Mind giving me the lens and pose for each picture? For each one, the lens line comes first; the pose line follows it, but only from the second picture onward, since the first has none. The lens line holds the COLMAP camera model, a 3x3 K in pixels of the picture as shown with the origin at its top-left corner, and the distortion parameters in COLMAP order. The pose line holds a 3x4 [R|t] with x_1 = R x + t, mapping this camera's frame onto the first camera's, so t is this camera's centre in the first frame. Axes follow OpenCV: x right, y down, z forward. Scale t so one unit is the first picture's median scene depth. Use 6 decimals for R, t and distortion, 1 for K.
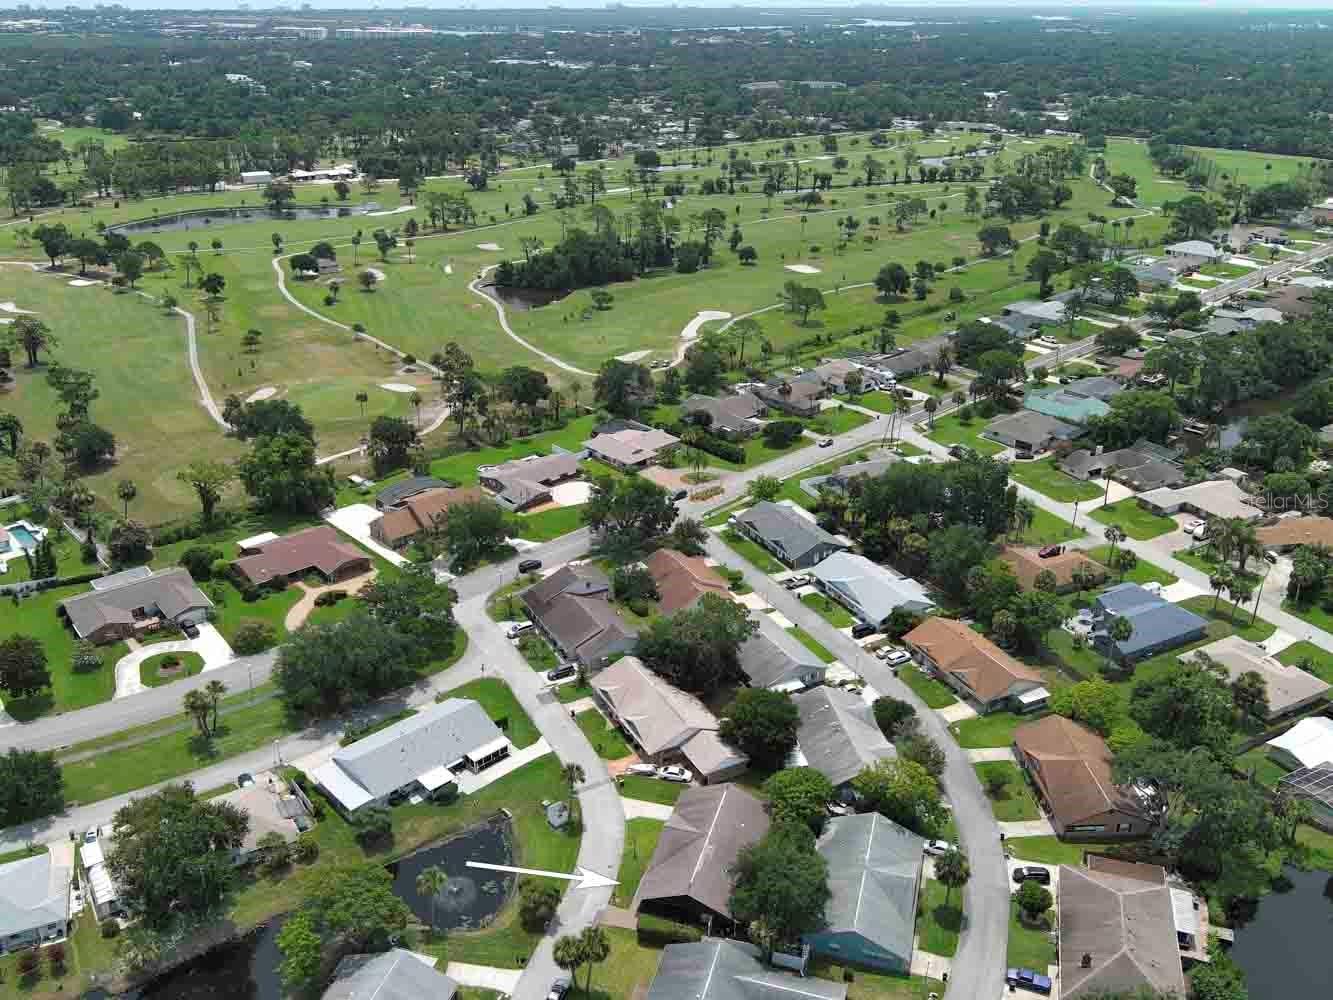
lens RADIAL K [[1106.5, 0, 666.5], [0, 1106.5, 500.0], [0, 0, 1]] dist [0.006590, -0.010013]
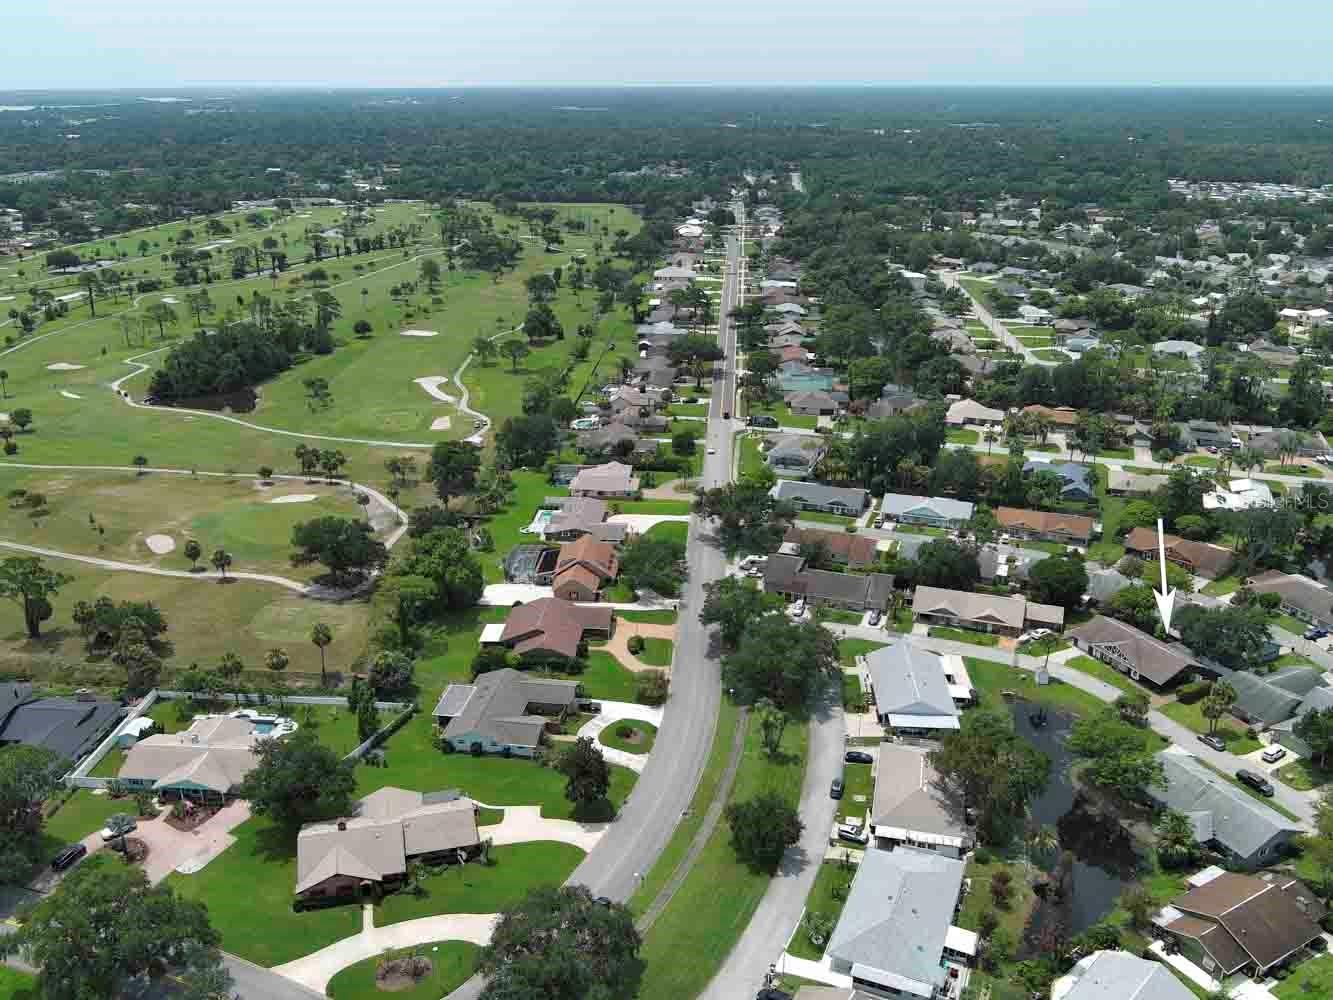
lens RADIAL K [[1096.1, 0, 666.5], [0, 1096.1, 500.0], [0, 0, 1]] dist [0.009493, -0.012026]
pose [[0.741097, -0.247178, 0.624242, -0.710053], [0.283932, 0.957914, 0.042217, -0.062453], [-0.608406, 0.145955, 0.780089, 0.121794]]
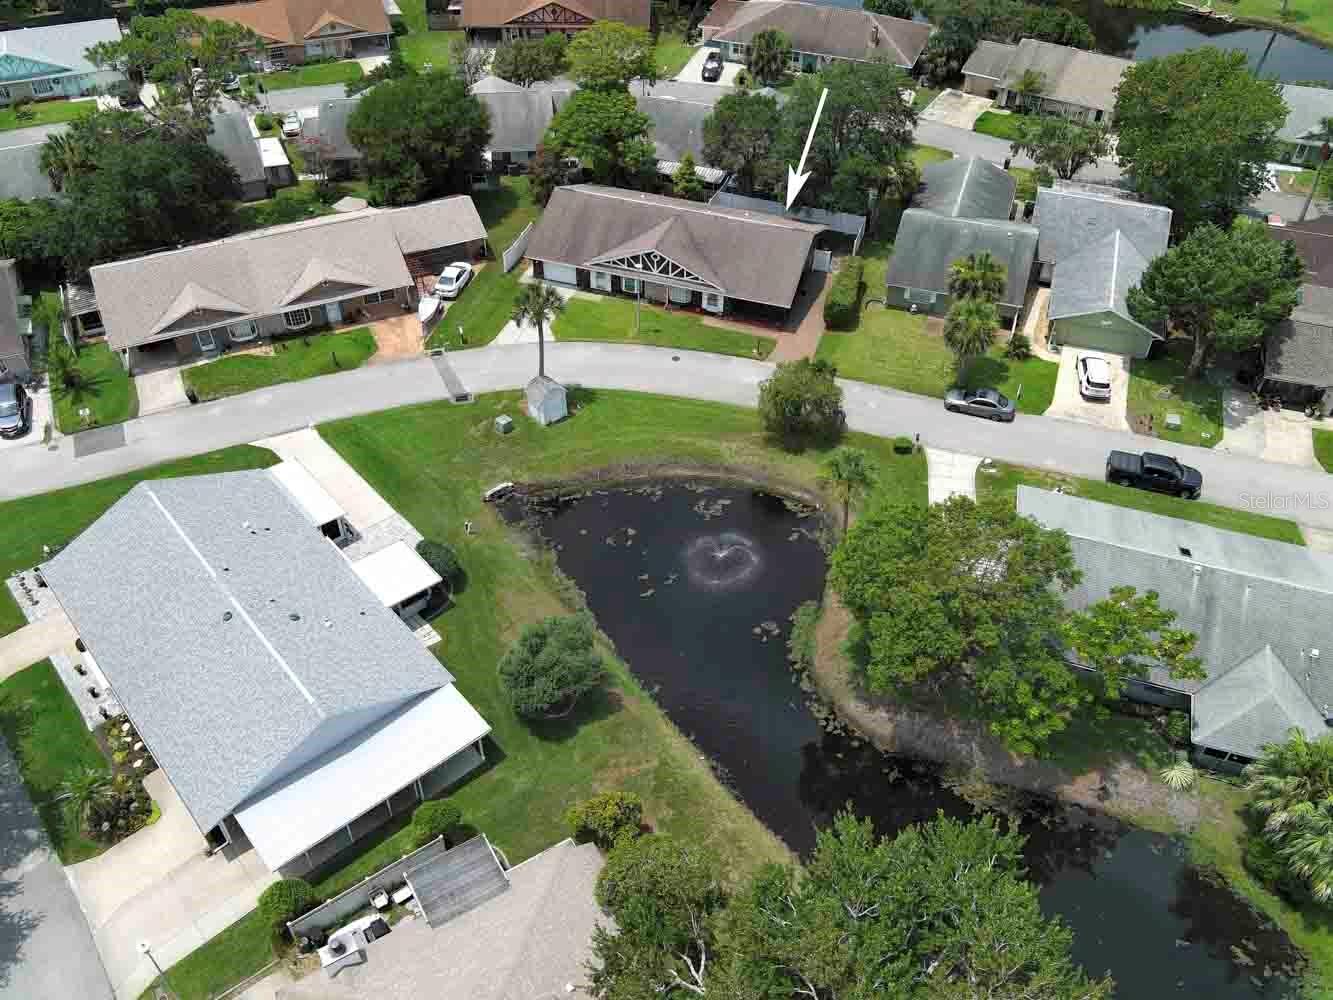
lens RADIAL K [[1096.1, 0, 666.5], [0, 1096.1, 500.0], [0, 0, 1]] dist [0.009493, -0.012026]
pose [[0.050557, -0.682050, 0.729556, -0.285771], [0.402552, 0.682439, 0.610105, 0.019716], [-0.914000, 0.262839, 0.309063, 0.472805]]
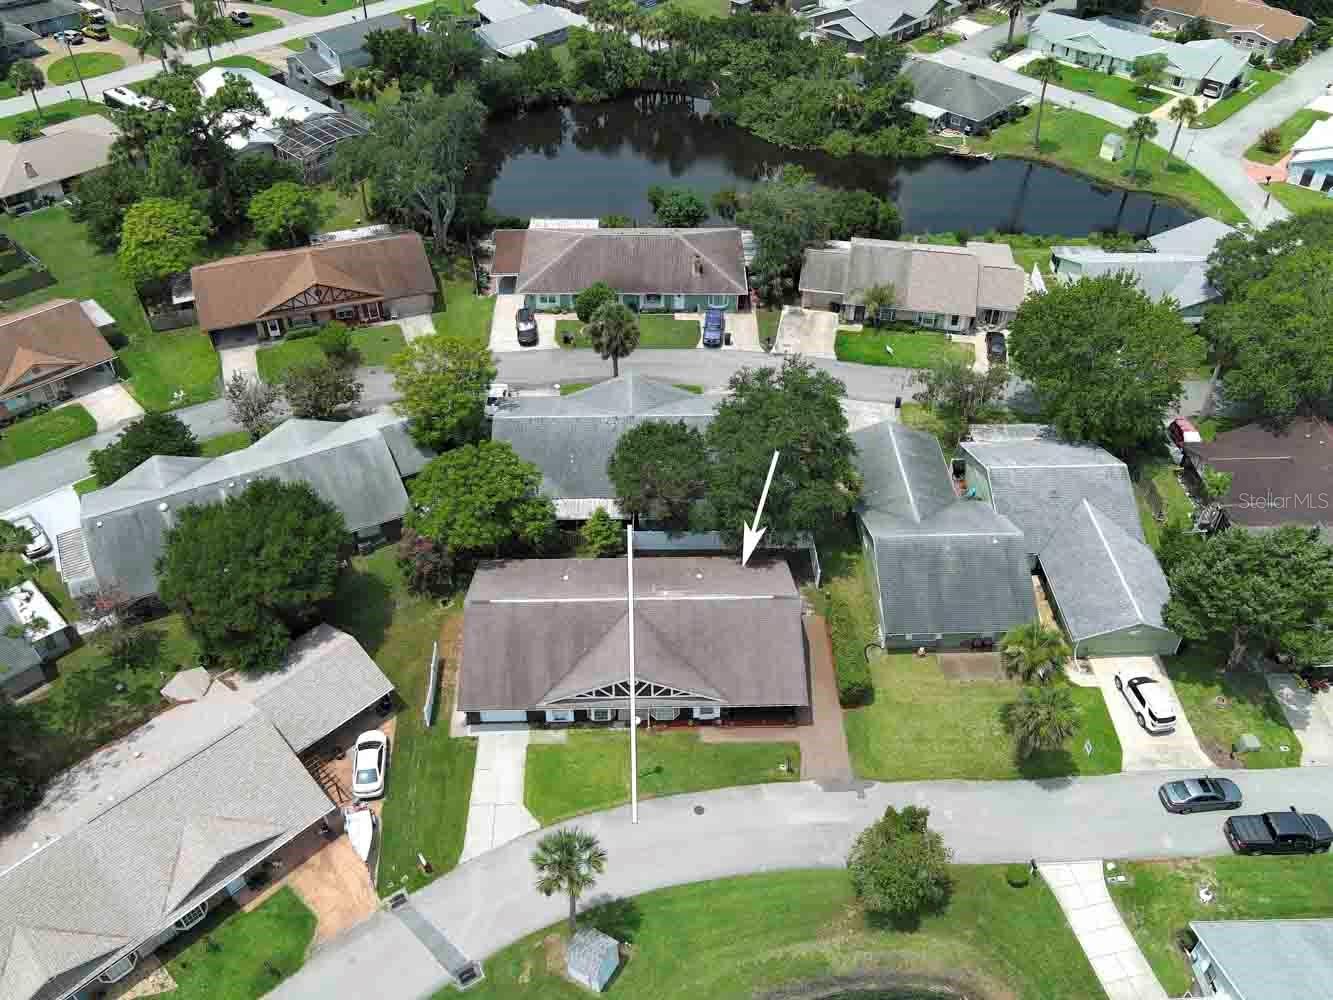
lens RADIAL K [[1096.1, 0, 666.5], [0, 1096.1, 500.0], [0, 0, 1]] dist [0.009493, -0.012026]
pose [[-0.307202, -0.632977, 0.710610, -0.162086], [0.383300, 0.601170, 0.701196, -0.038377], [-0.871038, 0.487786, 0.057940, 0.513303]]
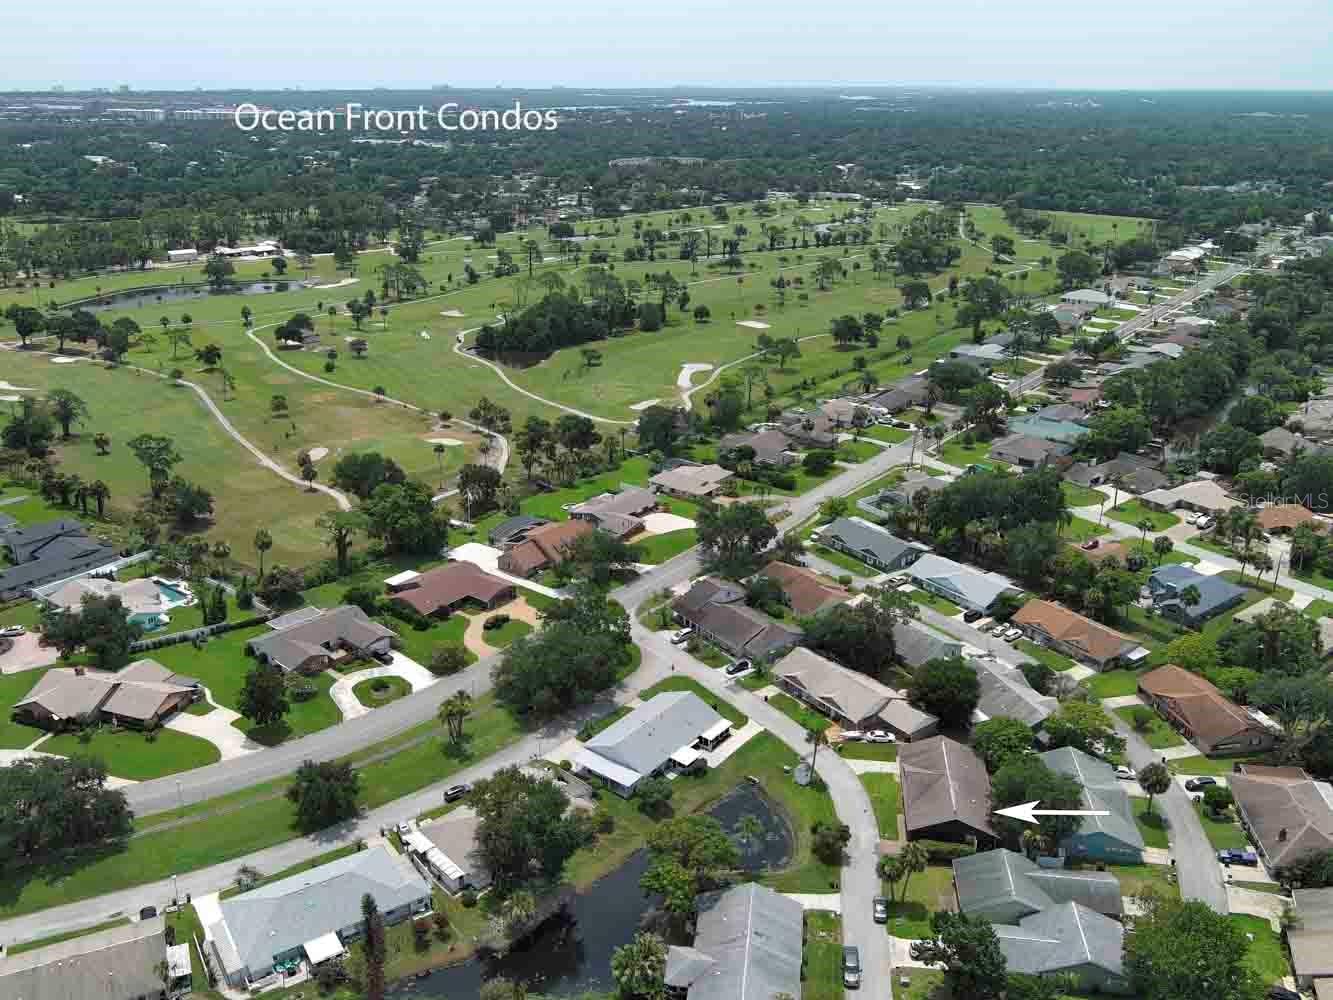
lens RADIAL K [[1096.1, 0, 666.5], [0, 1096.1, 500.0], [0, 0, 1]] dist [0.009493, -0.012026]
pose [[0.988242, -0.054654, 0.142798, -0.226060], [0.063100, 0.996474, -0.055297, 0.030857], [-0.139272, 0.063658, 0.988206, -0.074516]]
